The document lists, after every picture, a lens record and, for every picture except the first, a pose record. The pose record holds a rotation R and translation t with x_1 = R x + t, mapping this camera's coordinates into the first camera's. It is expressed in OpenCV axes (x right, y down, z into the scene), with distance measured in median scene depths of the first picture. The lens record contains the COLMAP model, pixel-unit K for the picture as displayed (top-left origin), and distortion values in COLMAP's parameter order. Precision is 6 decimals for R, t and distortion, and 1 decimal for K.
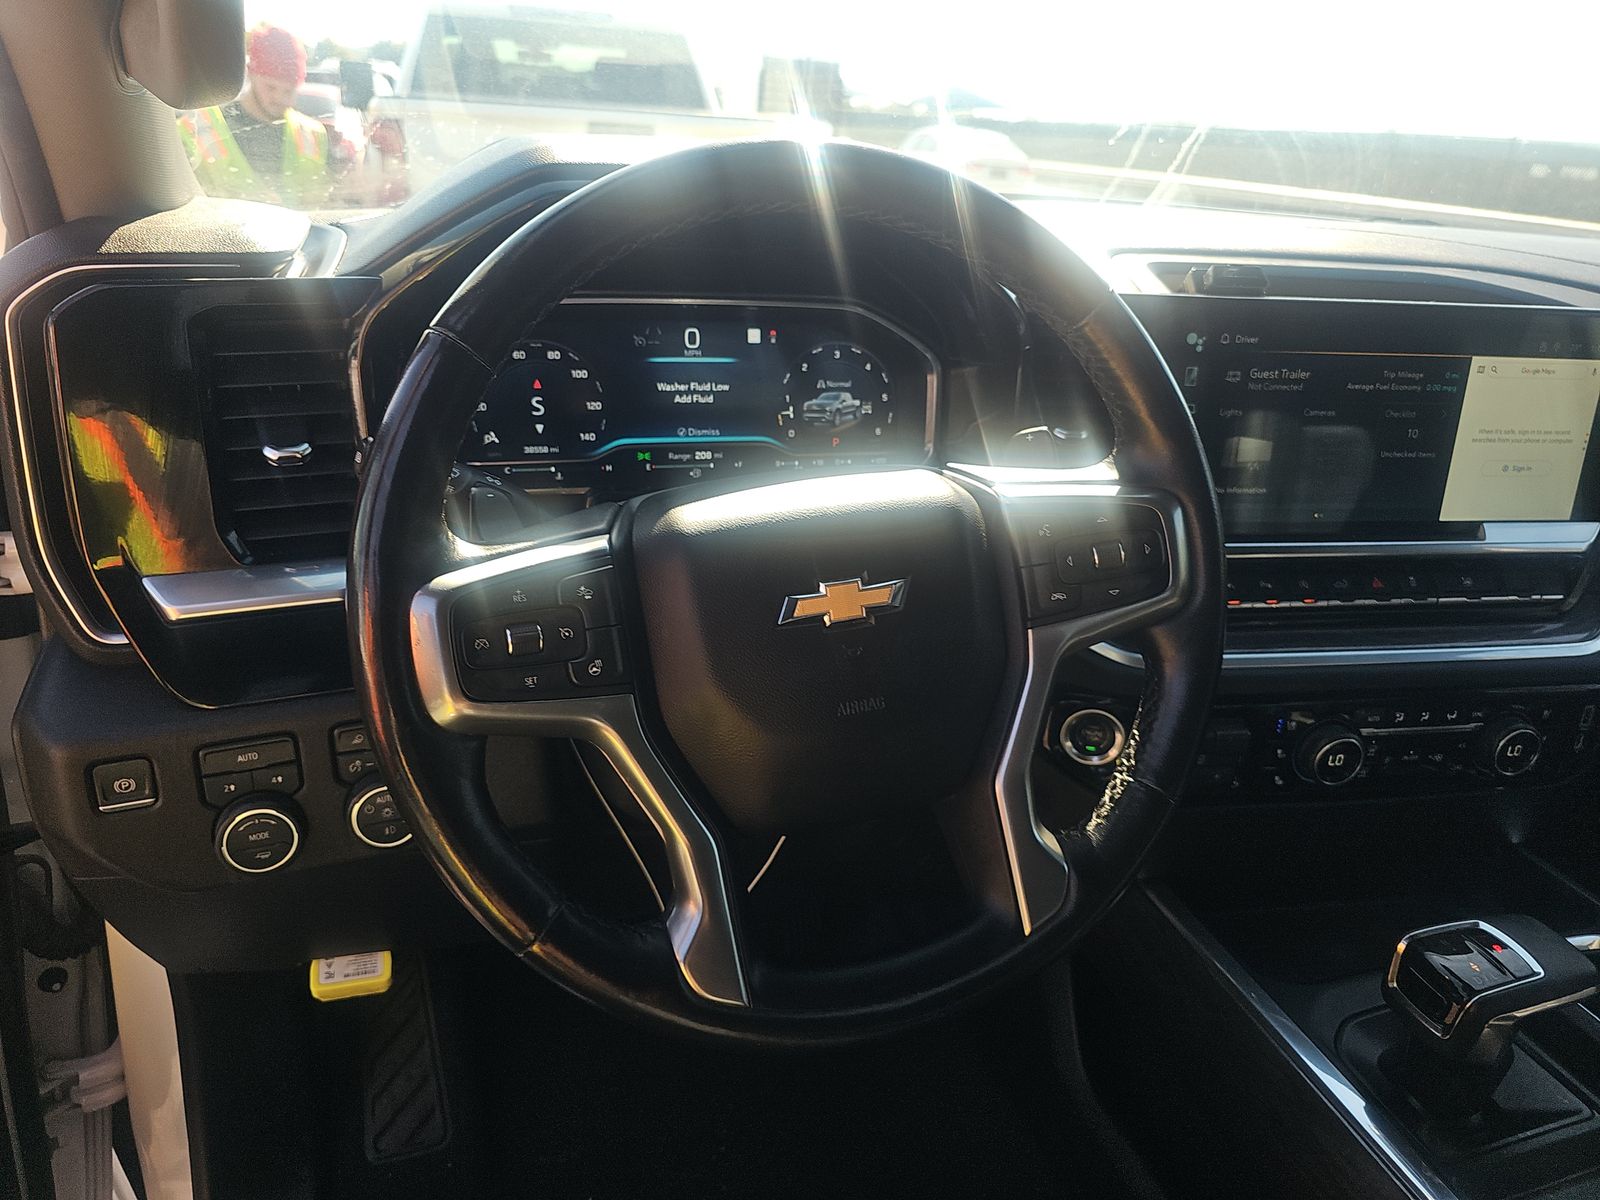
lens RADIAL K [[1074.2, 0, 800.0], [0, 1074.2, 600.0], [0, 0, 1]] dist [0.048029, -0.053961]
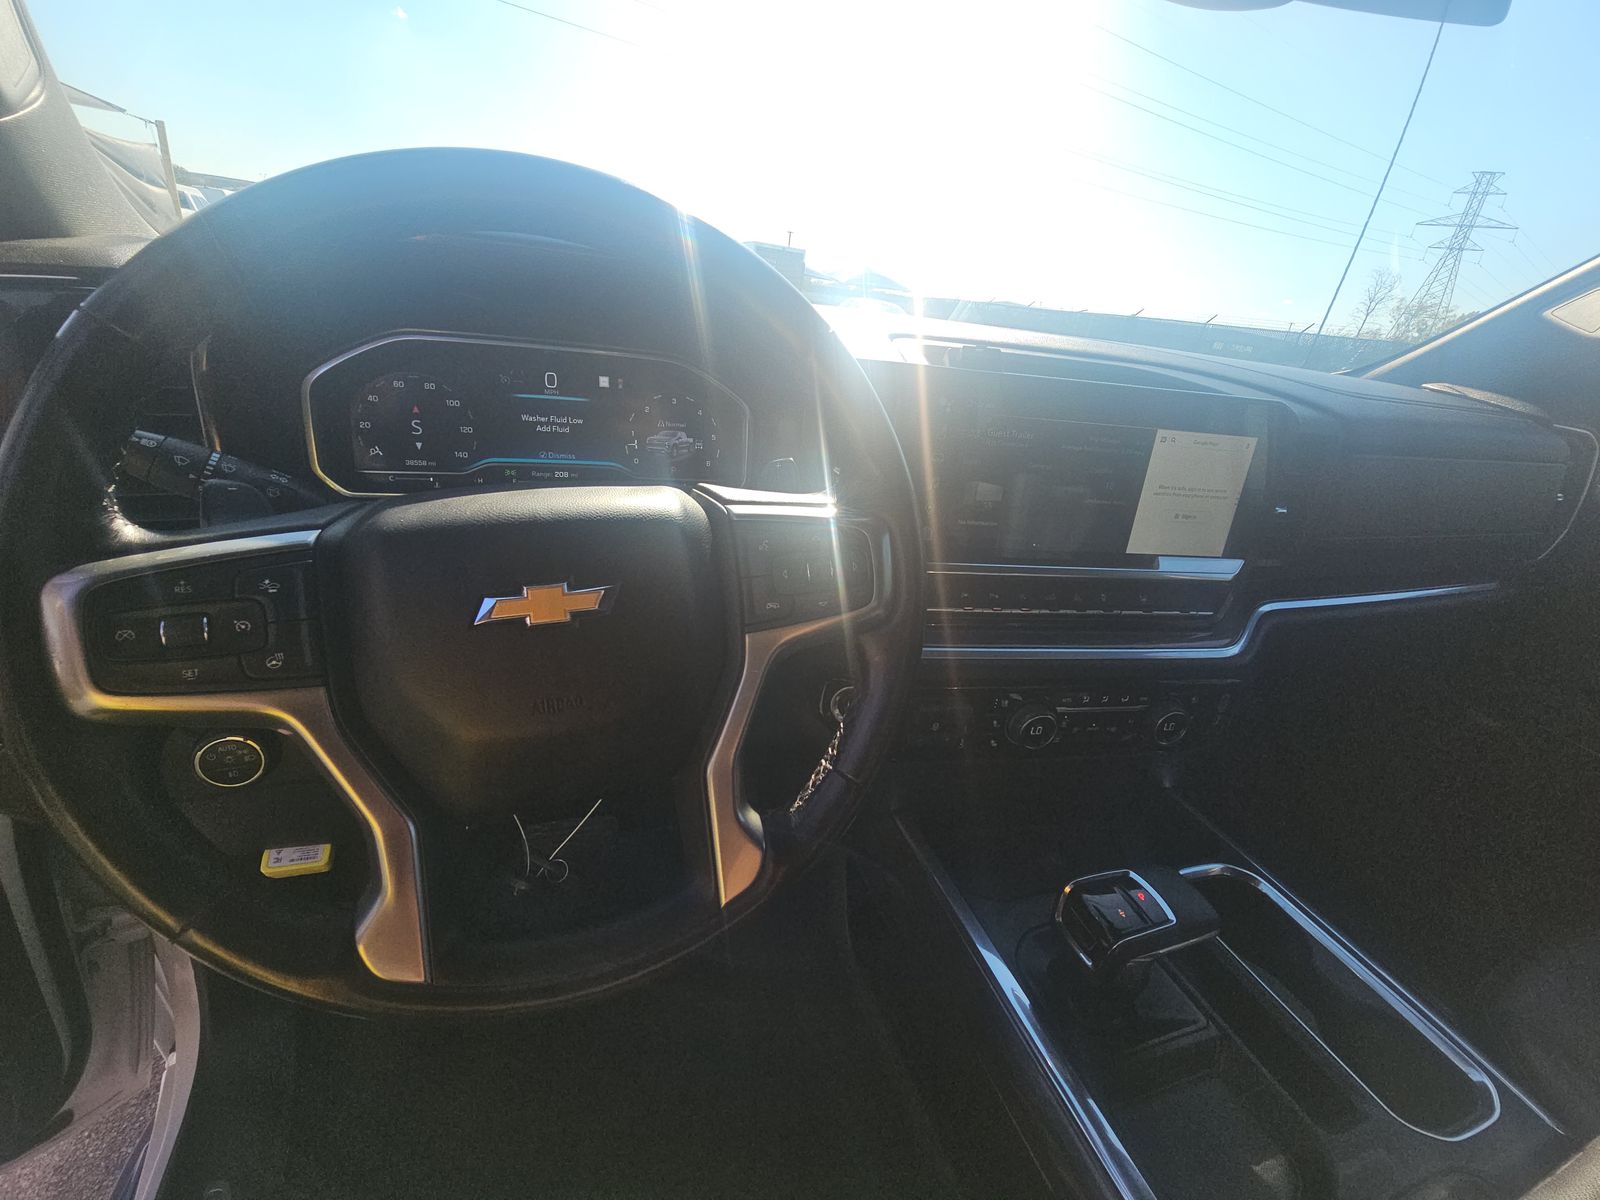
lens RADIAL K [[641.1, 0, 793.6], [0, 641.1, 607.4], [0, 0, 1]] dist [-0.000767, -0.000227]
pose [[0.998639, 0.042700, 0.029955, 0.169349], [-0.043844, 0.998291, 0.038643, -0.019659], [-0.028254, -0.039903, 0.998804, 0.234177]]
